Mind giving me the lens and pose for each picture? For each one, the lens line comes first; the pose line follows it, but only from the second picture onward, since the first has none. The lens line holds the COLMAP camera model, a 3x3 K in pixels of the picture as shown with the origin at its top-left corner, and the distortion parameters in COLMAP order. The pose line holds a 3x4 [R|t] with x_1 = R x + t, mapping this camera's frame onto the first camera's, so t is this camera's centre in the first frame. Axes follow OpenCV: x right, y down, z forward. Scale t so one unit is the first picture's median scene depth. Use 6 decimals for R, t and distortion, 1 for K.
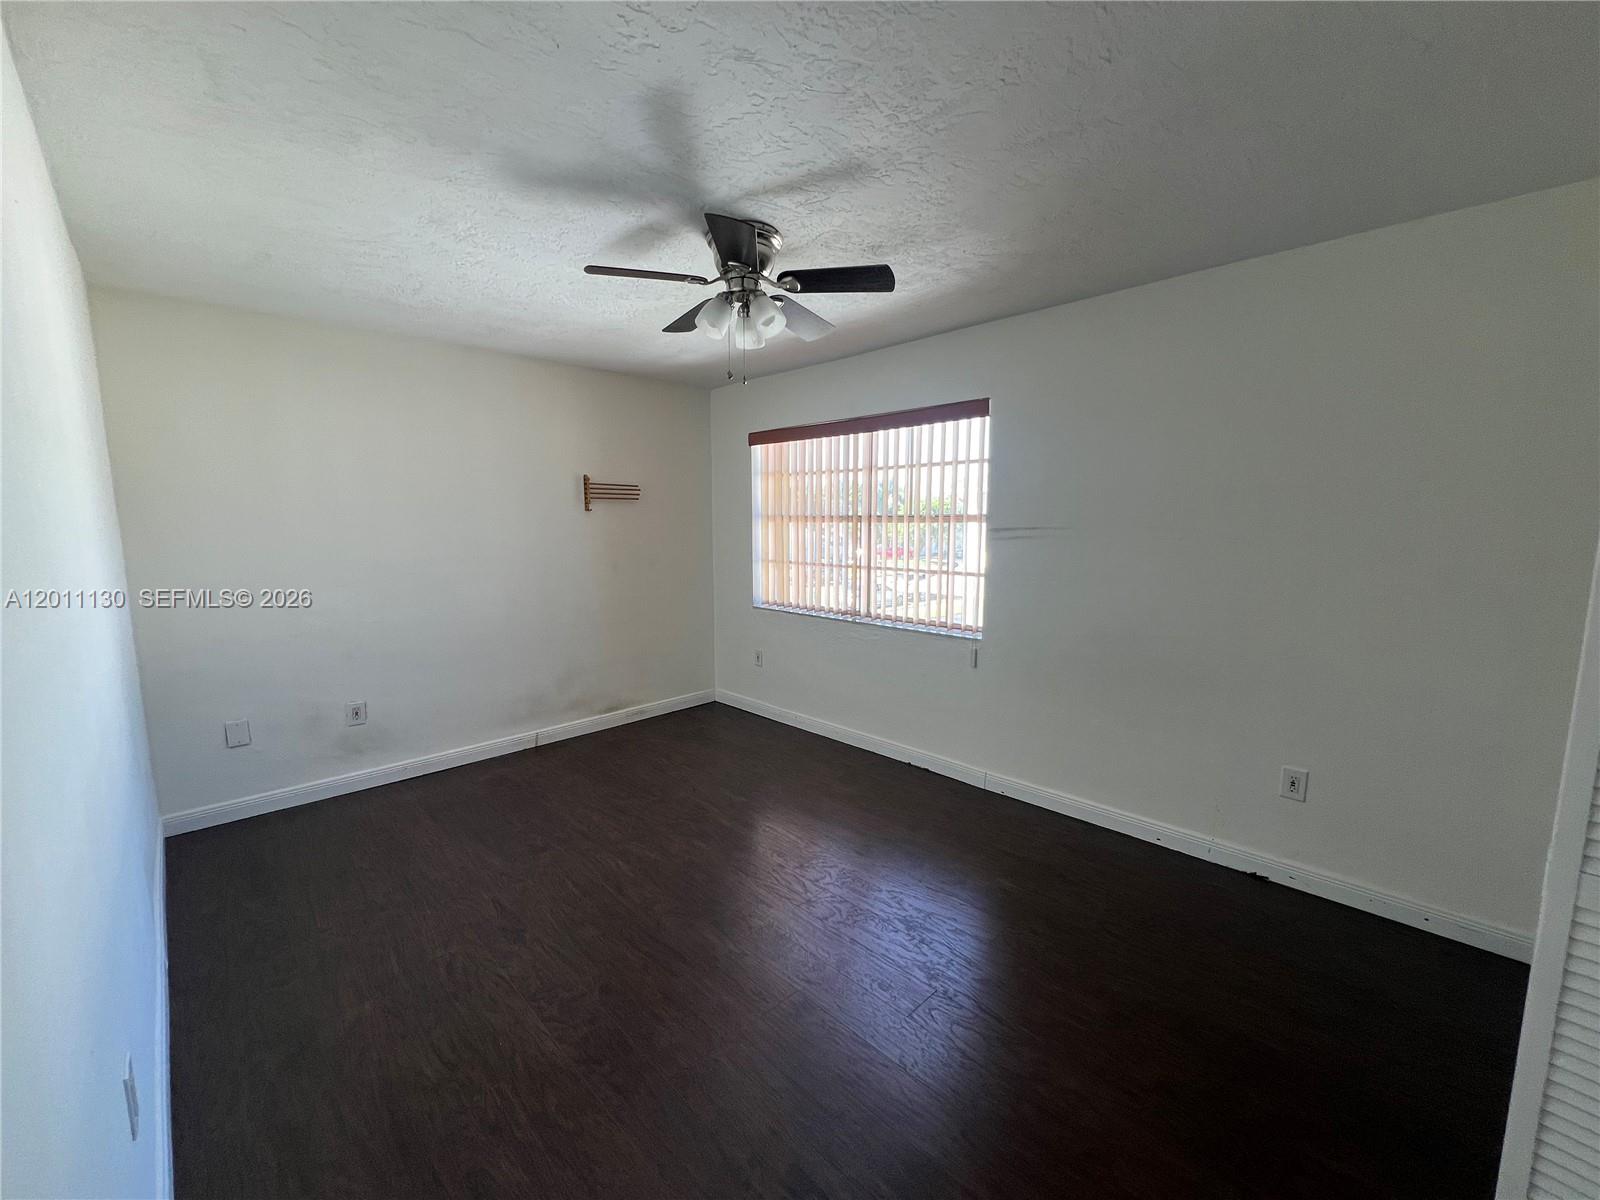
lens RADIAL K [[641.4, 0, 795.6], [0, 641.4, 603.1], [0, 0, 1]] dist [-0.001122, 0.001613]
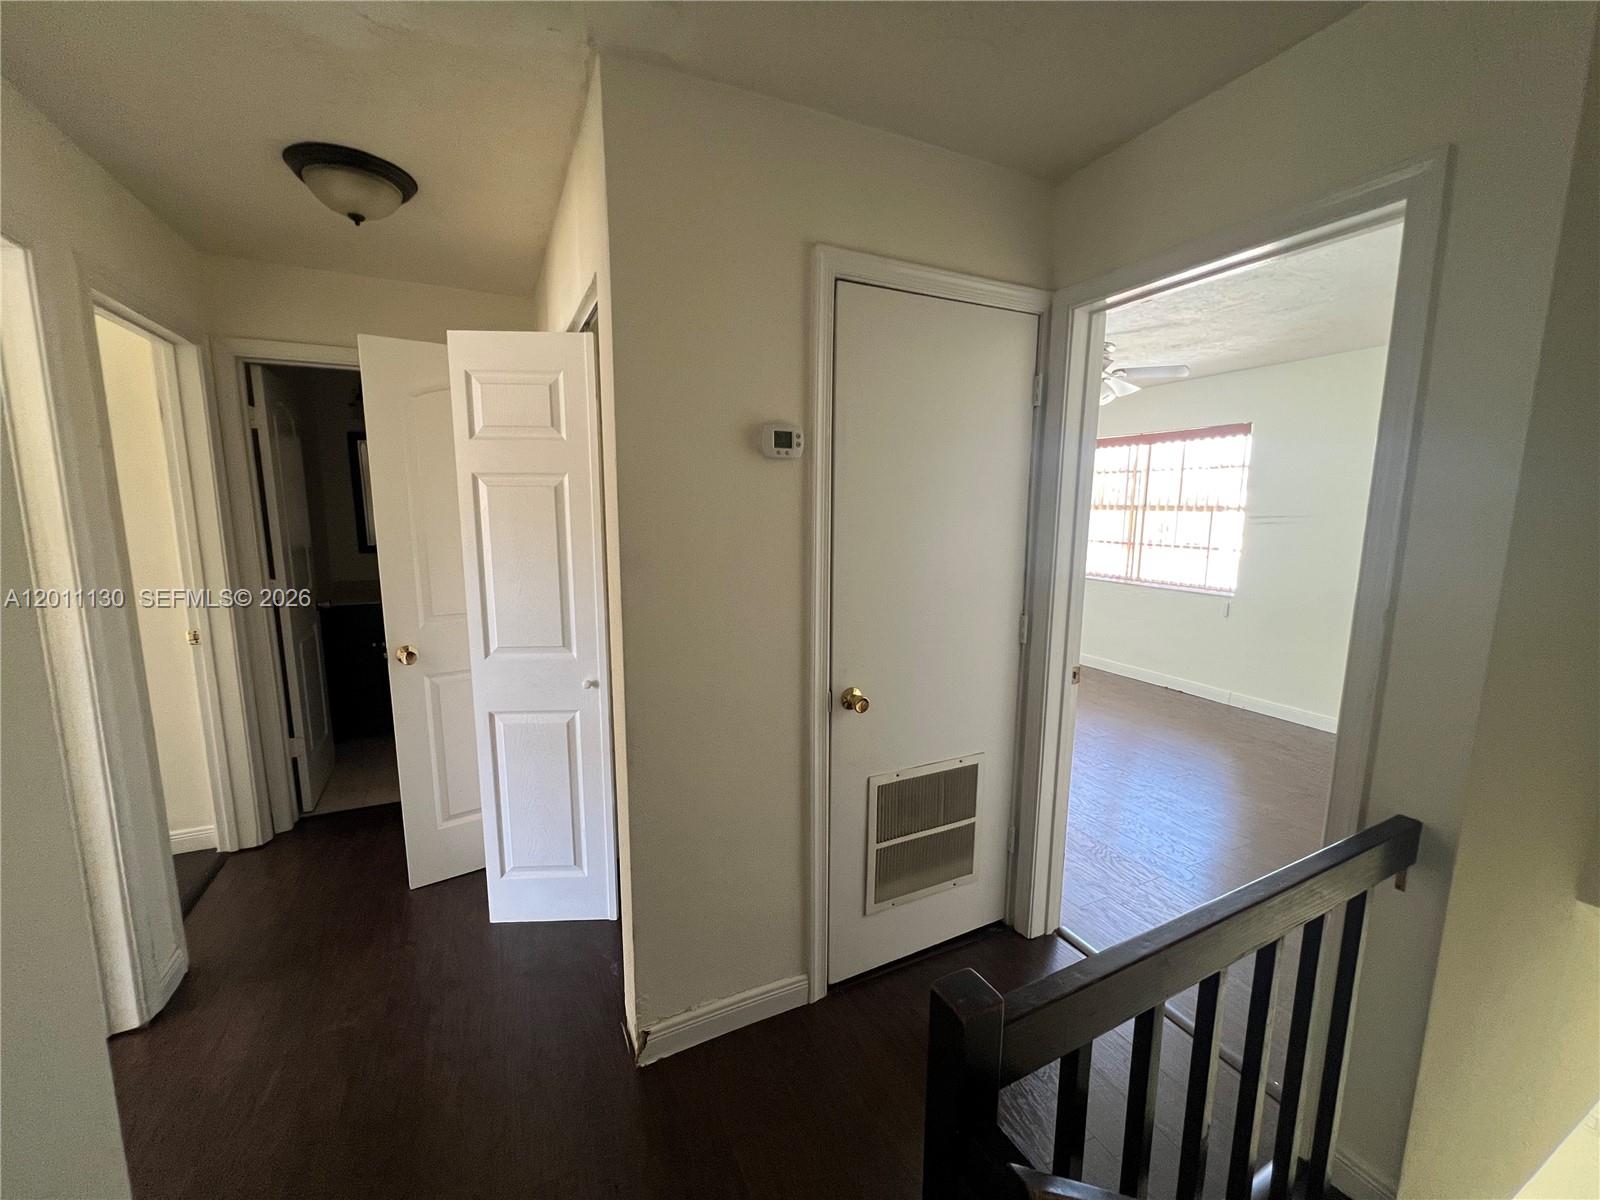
lens RADIAL K [[641.4, 0, 800.7], [0, 641.4, 600.3], [0, 0, 1]] dist [-0.001122, 0.001613]
pose [[0.947186, 0.055549, -0.315838, -0.135293], [-0.049317, 0.998399, 0.027697, 0.061956], [0.316871, -0.010658, 0.948409, -0.522242]]
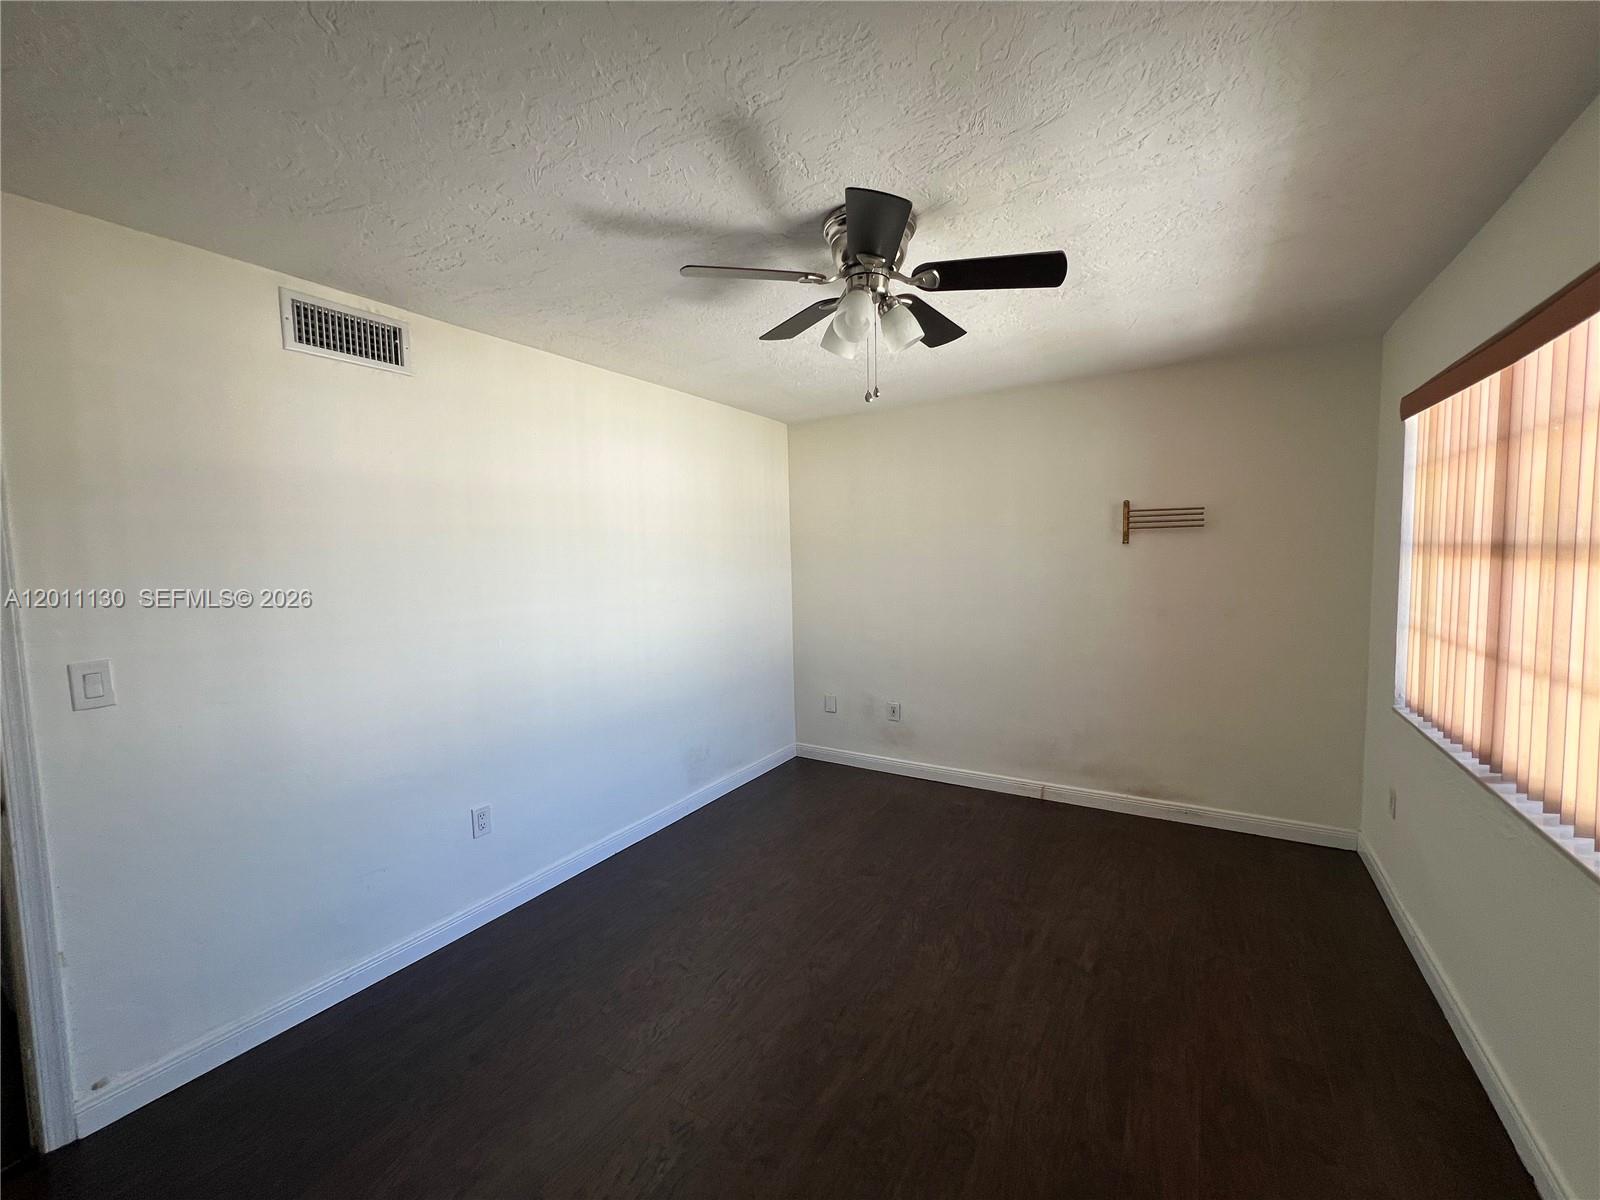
lens RADIAL K [[641.4, 0, 799.0], [0, 641.4, 600.6], [0, 0, 1]] dist [-0.001122, 0.001613]
pose [[0.236868, 0.061615, -0.969586, 0.411996], [-0.105276, 0.993738, 0.037431, -0.062098], [0.965821, 0.093208, 0.241872, 0.431405]]
